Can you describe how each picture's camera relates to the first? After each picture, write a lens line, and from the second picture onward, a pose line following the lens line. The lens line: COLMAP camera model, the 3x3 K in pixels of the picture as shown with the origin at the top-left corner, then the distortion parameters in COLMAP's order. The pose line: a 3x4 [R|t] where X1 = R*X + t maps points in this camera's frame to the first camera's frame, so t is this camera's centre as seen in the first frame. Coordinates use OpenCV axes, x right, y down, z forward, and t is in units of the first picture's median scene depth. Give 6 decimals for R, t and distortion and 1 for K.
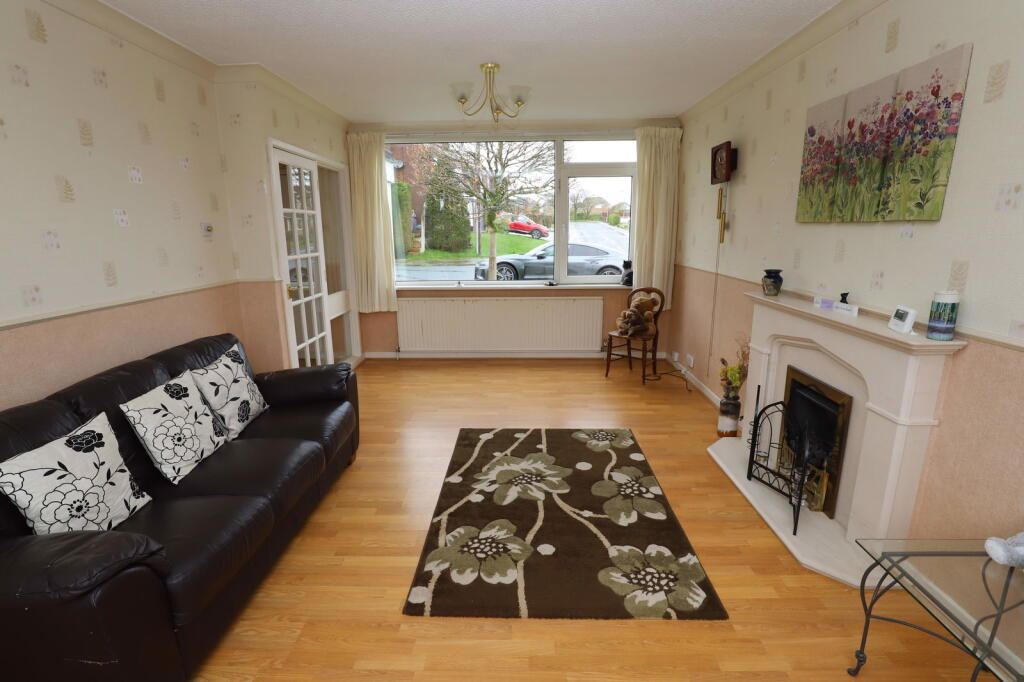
lens RADIAL K [[482.6, 0, 495.4], [0, 482.6, 338.1], [0, 0, 1]] dist [-0.031509, 0.002012]
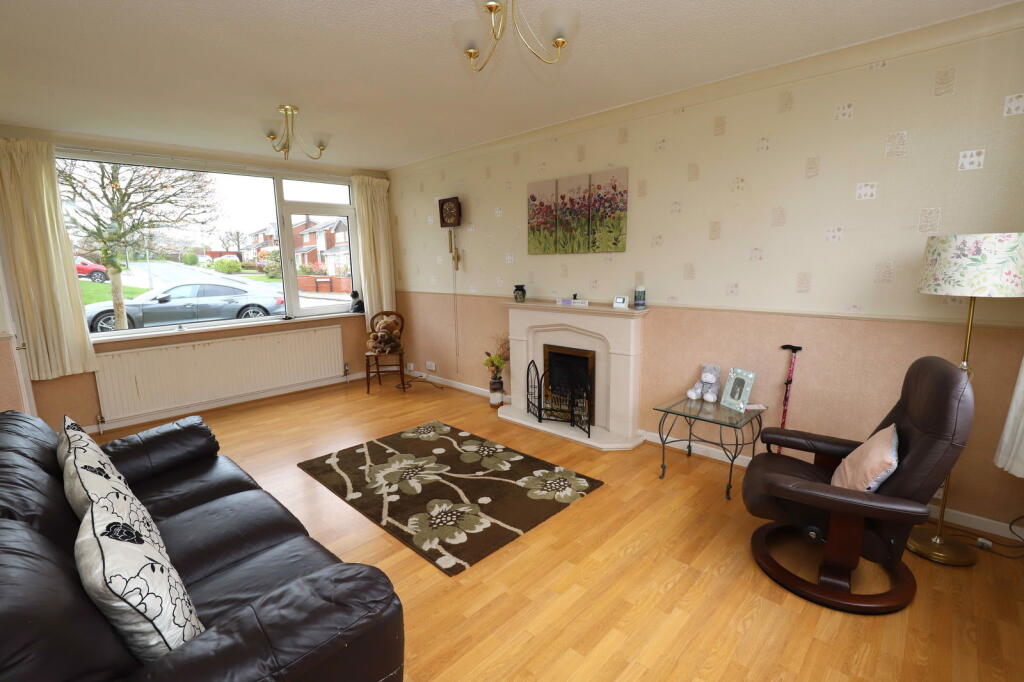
lens RADIAL K [[482.6, 0, 495.4], [0, 482.6, 338.1], [0, 0, 1]] dist [-0.031509, 0.002012]
pose [[0.678174, -0.119743, 0.725080, -0.638264], [0.175187, 0.984534, -0.001265, 0.012156], [-0.713715, 0.127883, 0.688663, 0.021458]]
